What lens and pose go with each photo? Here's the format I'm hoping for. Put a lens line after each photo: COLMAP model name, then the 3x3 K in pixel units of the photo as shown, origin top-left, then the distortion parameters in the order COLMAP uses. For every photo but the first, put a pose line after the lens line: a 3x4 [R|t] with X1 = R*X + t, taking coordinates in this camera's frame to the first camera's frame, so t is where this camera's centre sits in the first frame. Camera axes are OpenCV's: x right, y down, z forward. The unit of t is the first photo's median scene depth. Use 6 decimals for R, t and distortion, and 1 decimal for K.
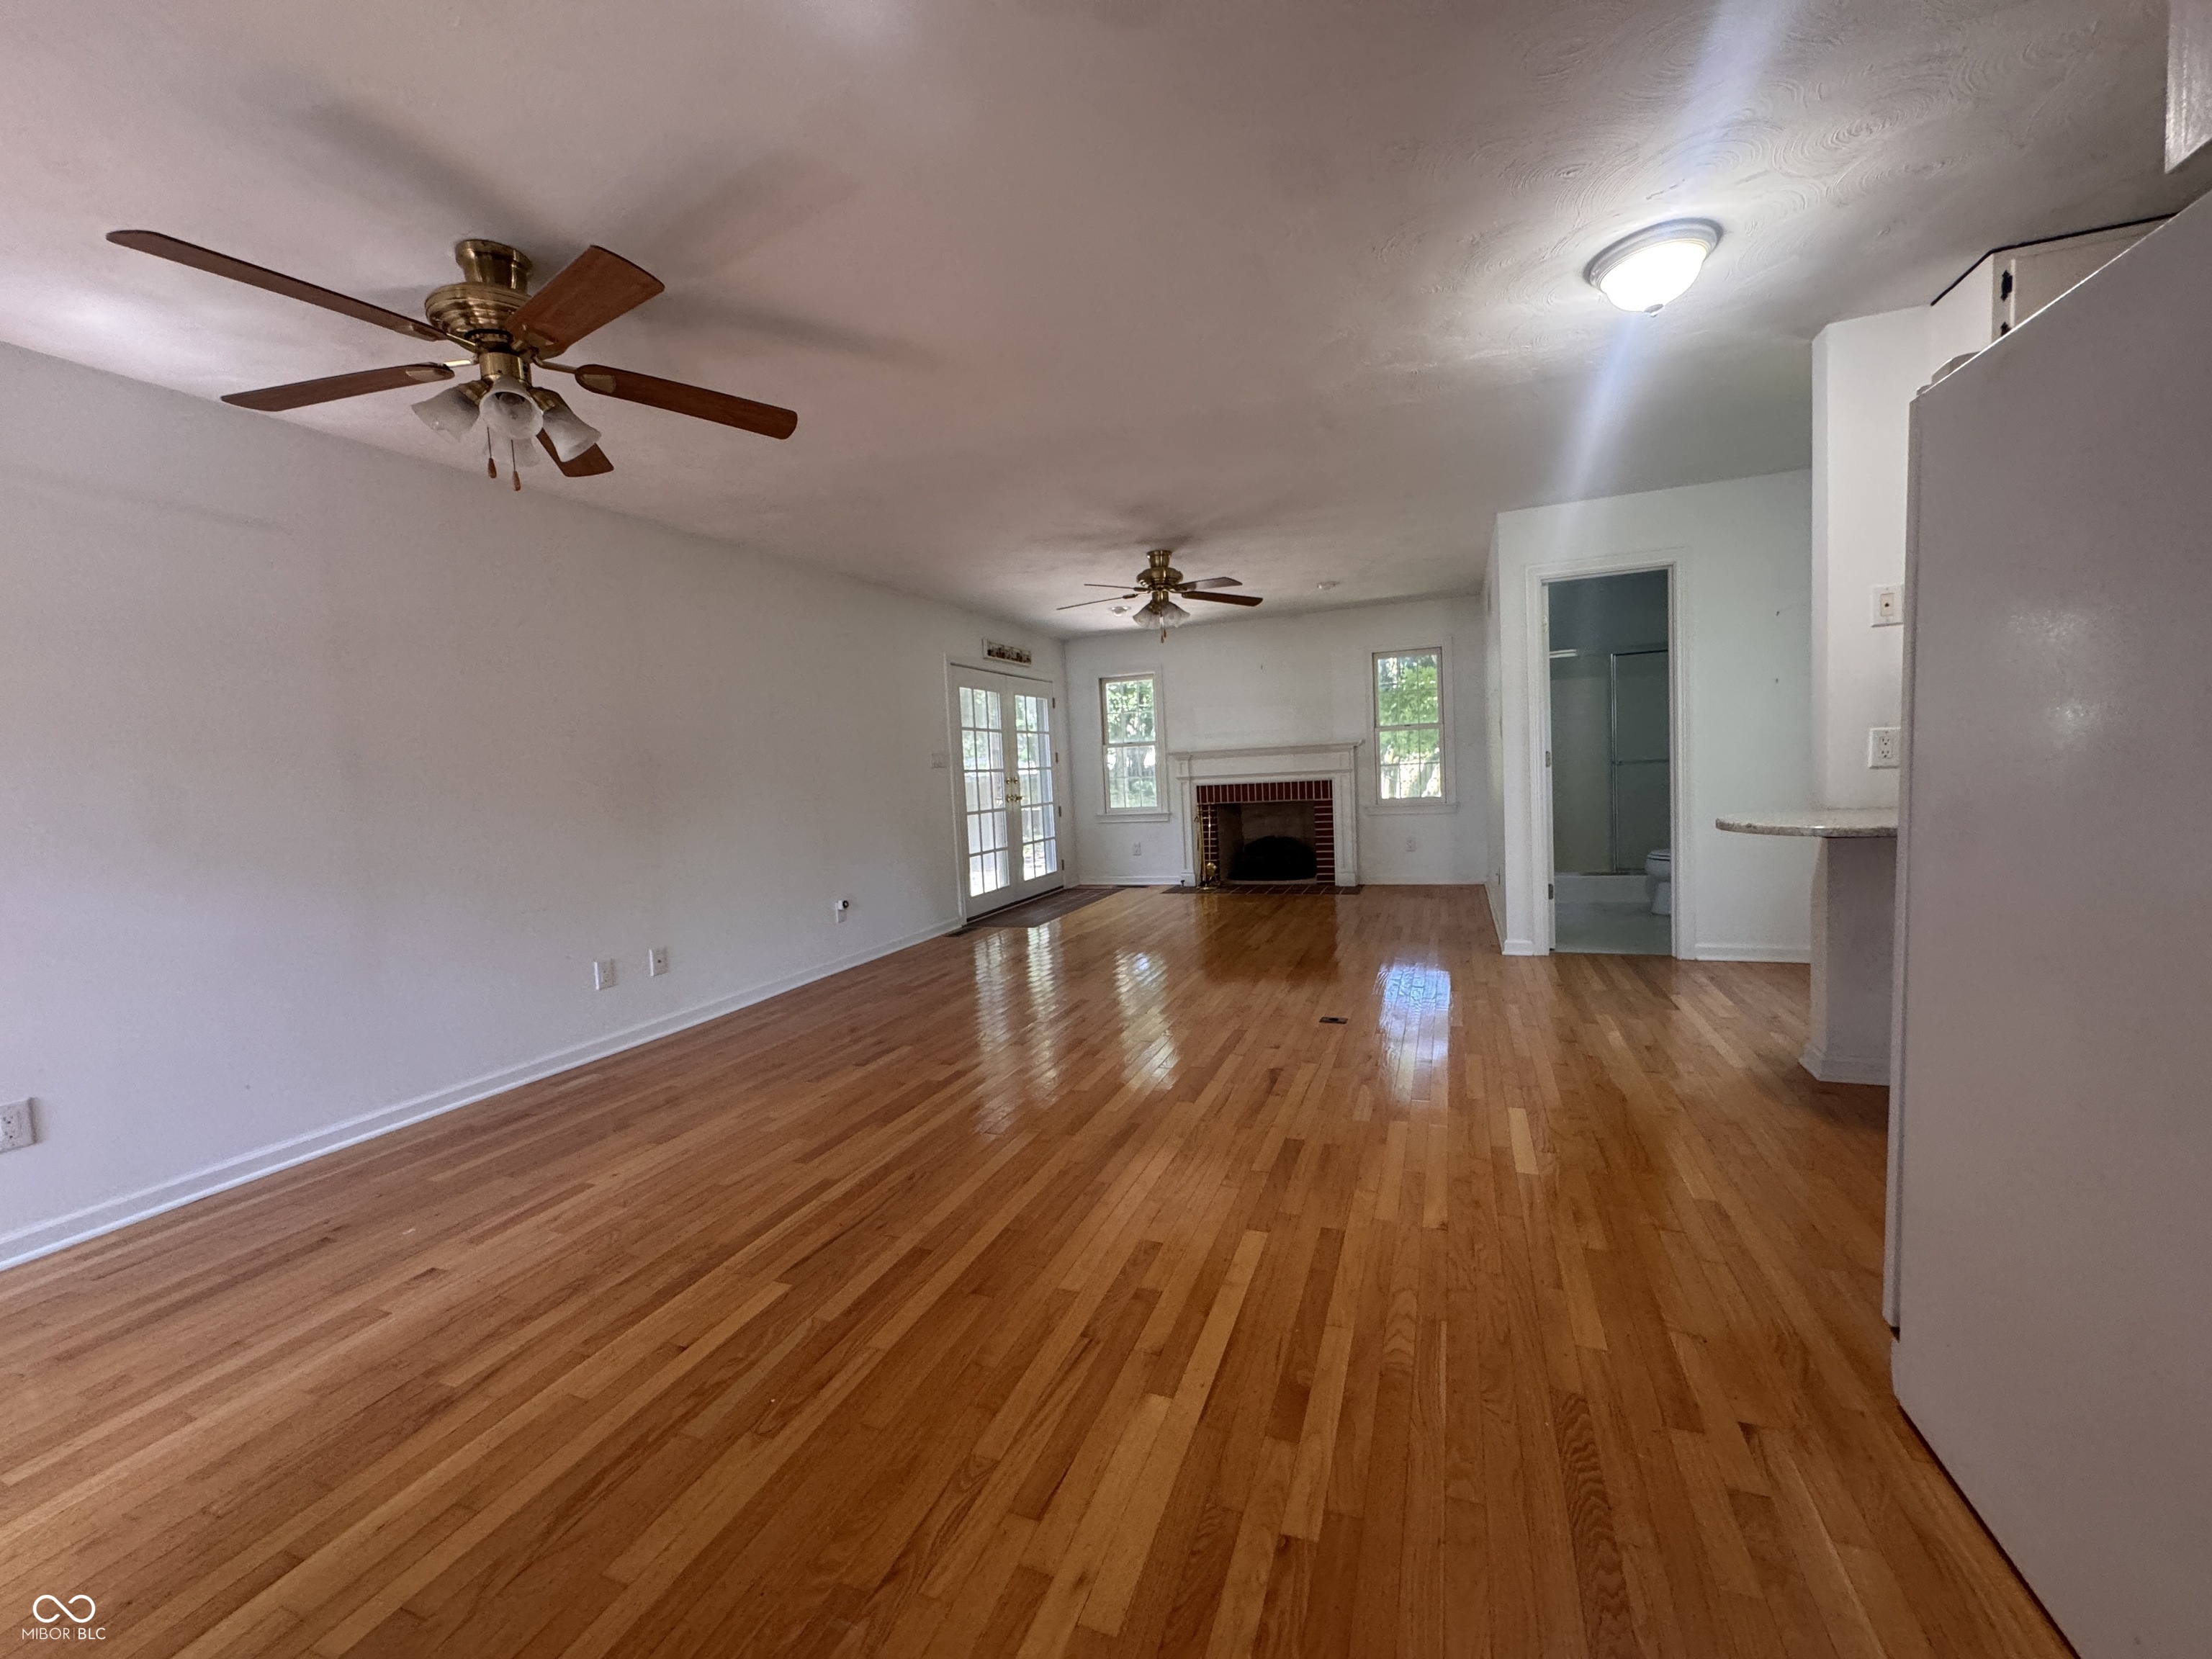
lens RADIAL K [[885.2, 0, 1105.5], [0, 885.2, 828.8], [0, 0, 1]] dist [-0.001414, -0.000061]
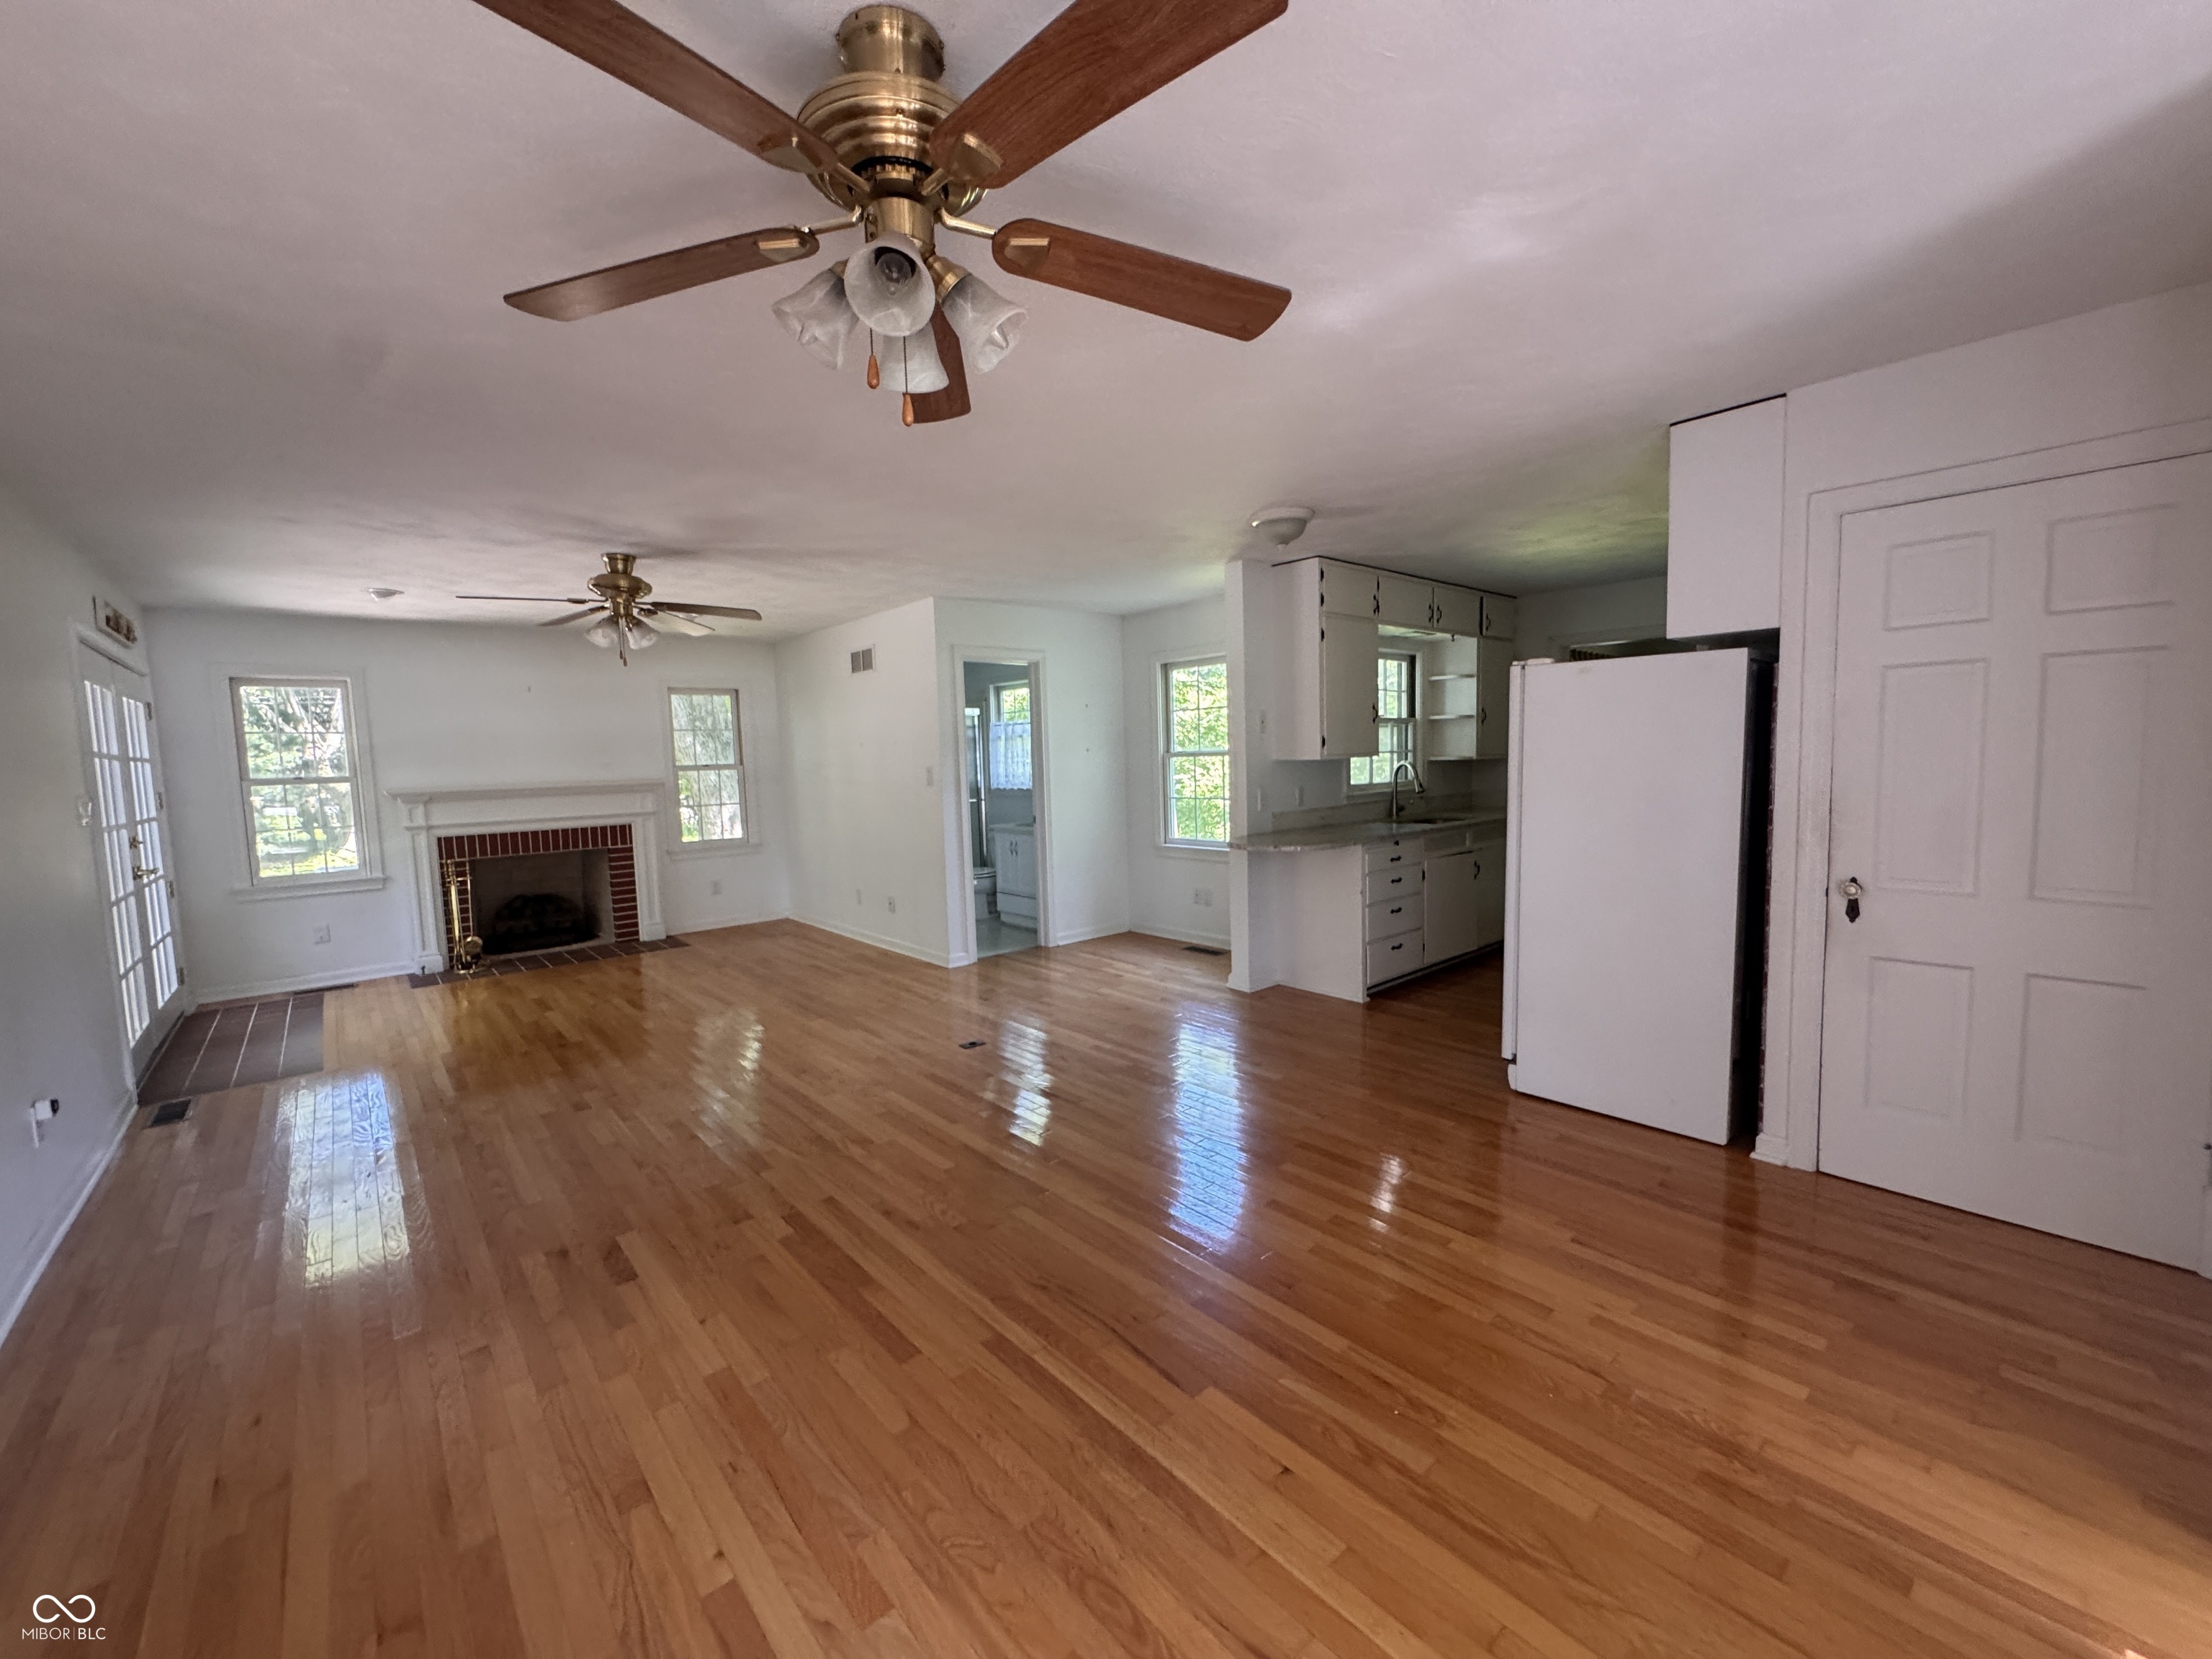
lens RADIAL K [[889.4, 0, 1101.9], [0, 889.4, 827.6], [0, 0, 1]] dist [-0.000477, -0.003281]
pose [[0.459749, -0.036424, 0.887302, -0.323697], [0.067588, 0.997696, 0.005935, -0.025051], [-0.885473, 0.057242, 0.461151, 0.165347]]
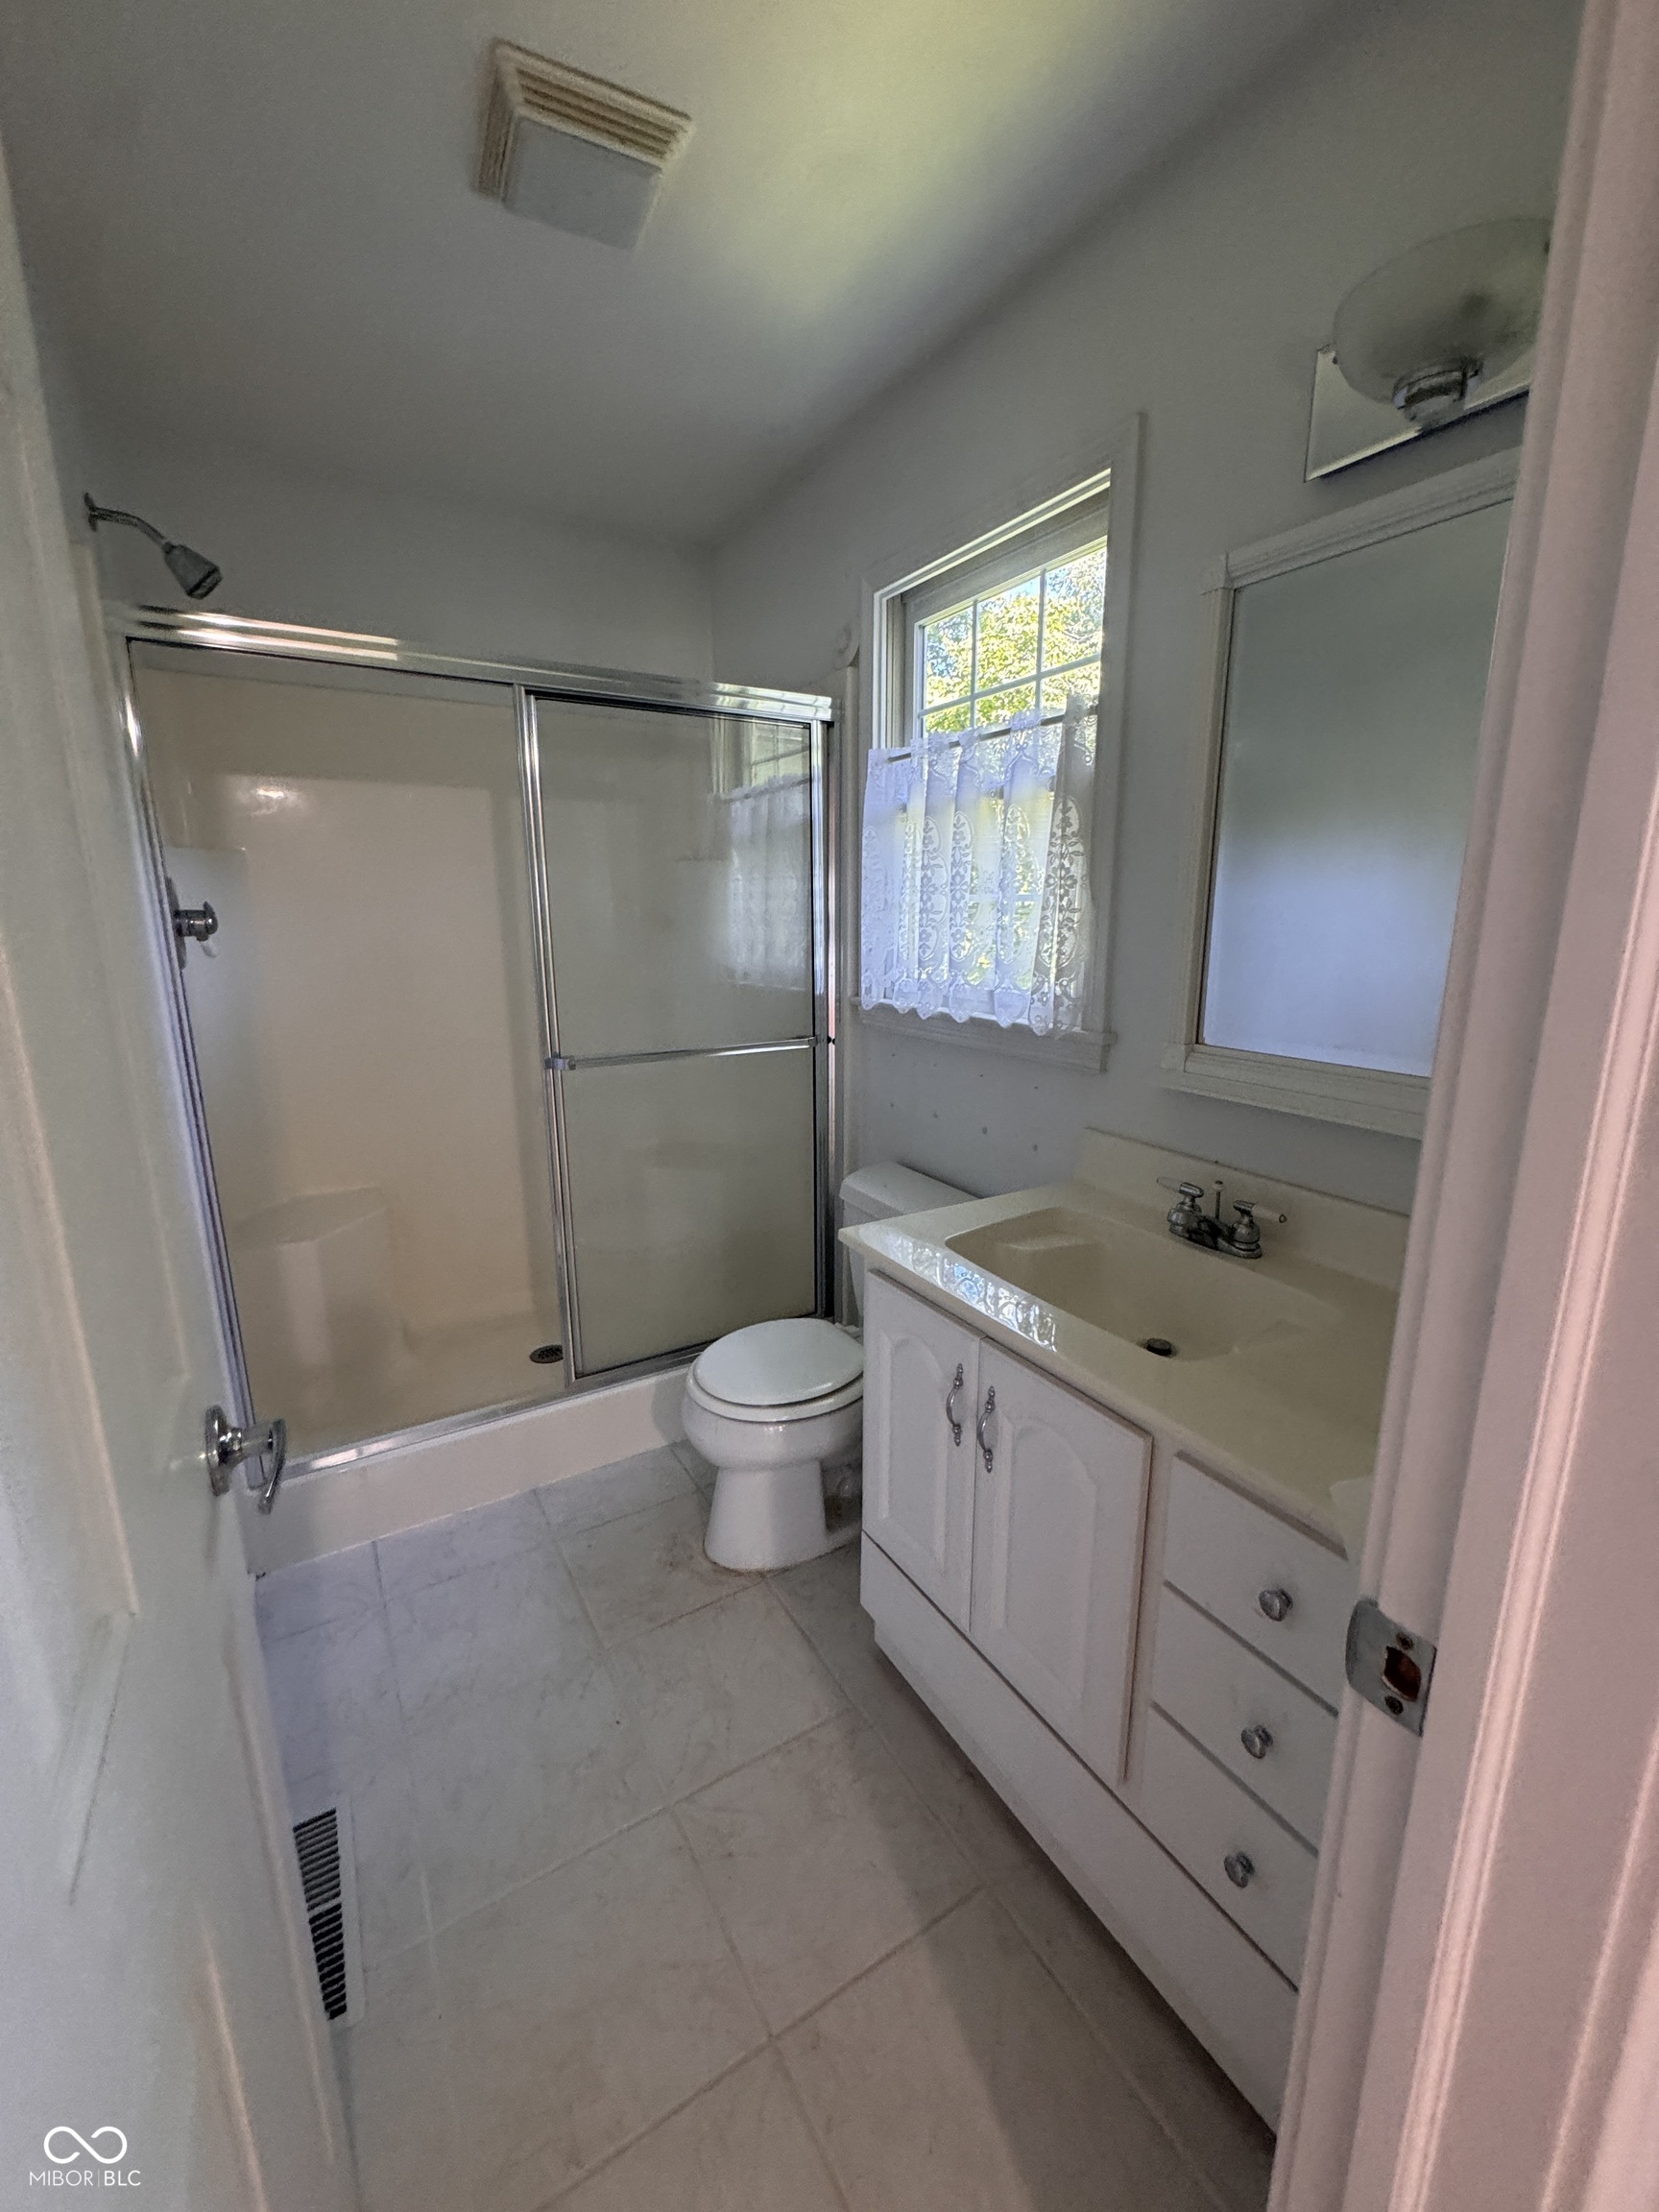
lens RADIAL K [[881.5, 0, 830.7], [0, 881.5, 1104.8], [0, 0, 1]] dist [-0.001482, -0.000479]
pose [[0.601423, -0.124411, 0.789184, 0.320387], [0.029228, 0.990566, 0.133884, -0.080791], [-0.798396, -0.057455, 0.599386, 0.602297]]
